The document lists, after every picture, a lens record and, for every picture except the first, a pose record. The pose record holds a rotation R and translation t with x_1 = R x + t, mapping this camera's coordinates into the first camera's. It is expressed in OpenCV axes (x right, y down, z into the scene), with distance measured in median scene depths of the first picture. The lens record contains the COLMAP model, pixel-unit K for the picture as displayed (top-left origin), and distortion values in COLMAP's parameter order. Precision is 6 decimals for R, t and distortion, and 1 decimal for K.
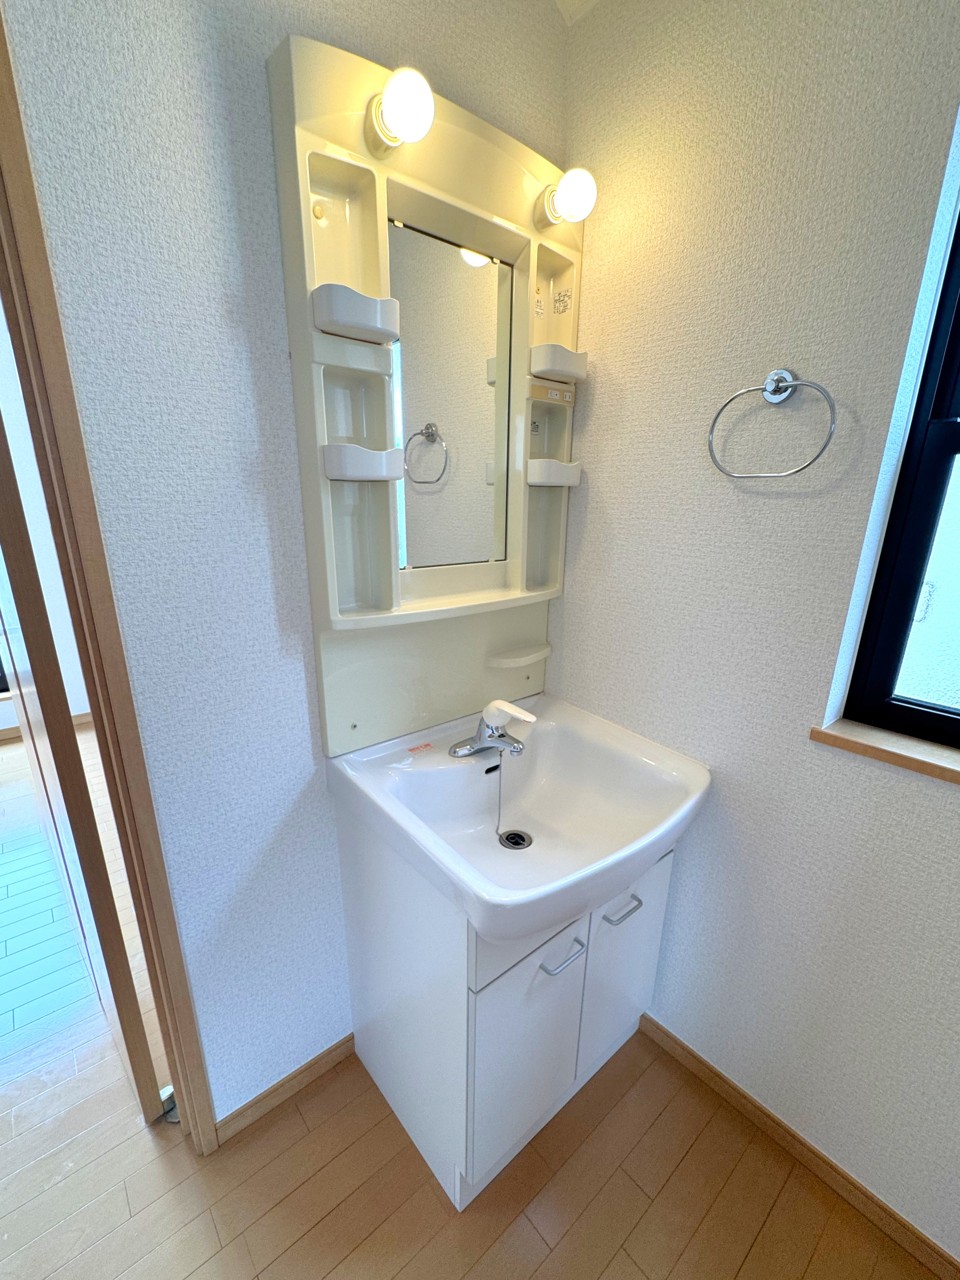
lens RADIAL K [[514.2, 0, 473.6], [0, 514.2, 650.9], [0, 0, 1]] dist [-0.002514, 0.000652]
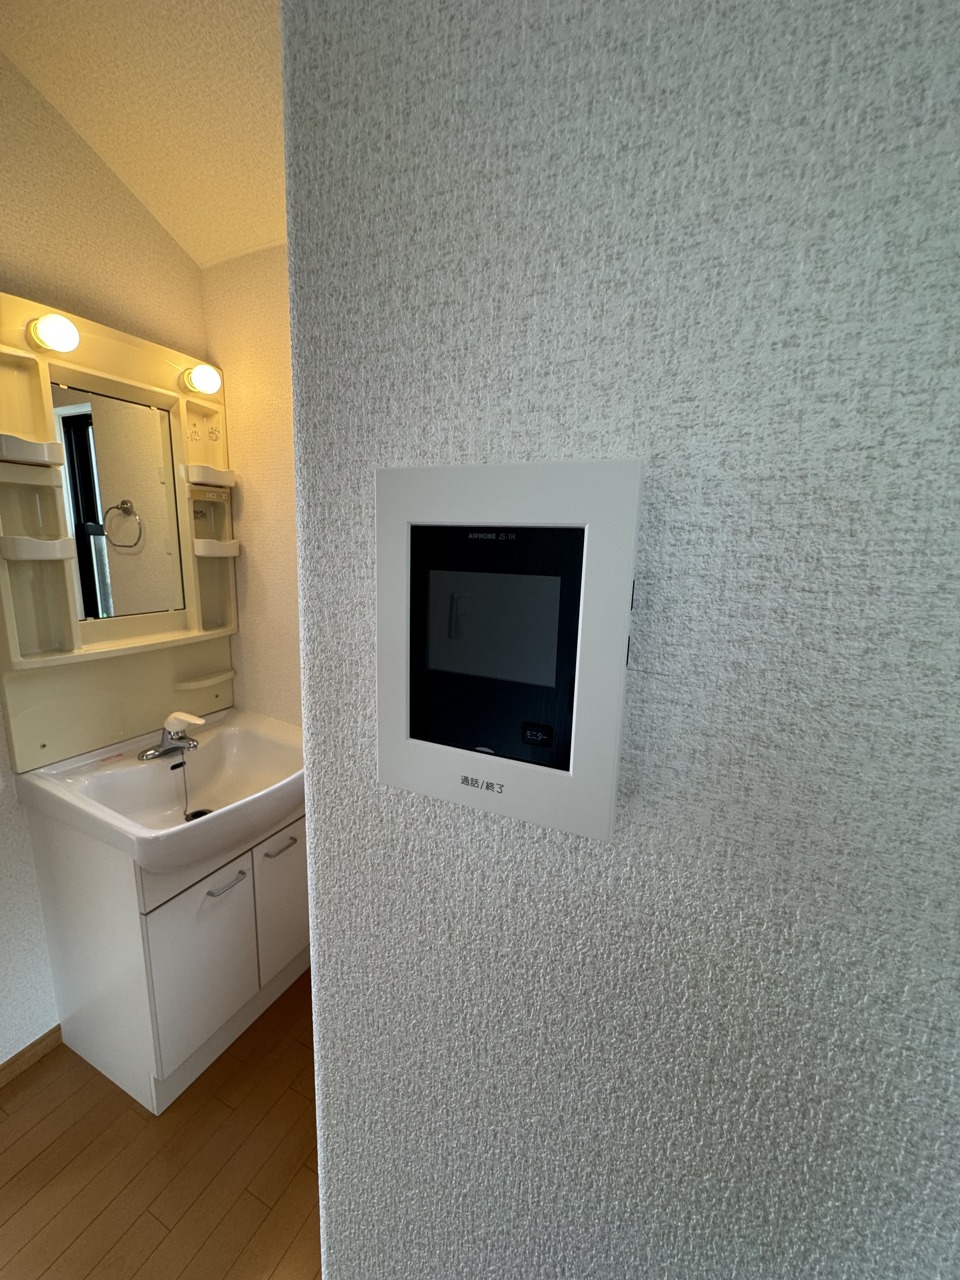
lens RADIAL K [[514.2, 0, 485.4], [0, 514.2, 633.4], [0, 0, 1]] dist [-0.002514, 0.000652]
pose [[0.917164, -0.057381, 0.394357, 0.269509], [0.092946, 0.993089, -0.071666, 0.061016], [-0.387519, 0.102383, 0.916159, -0.577634]]
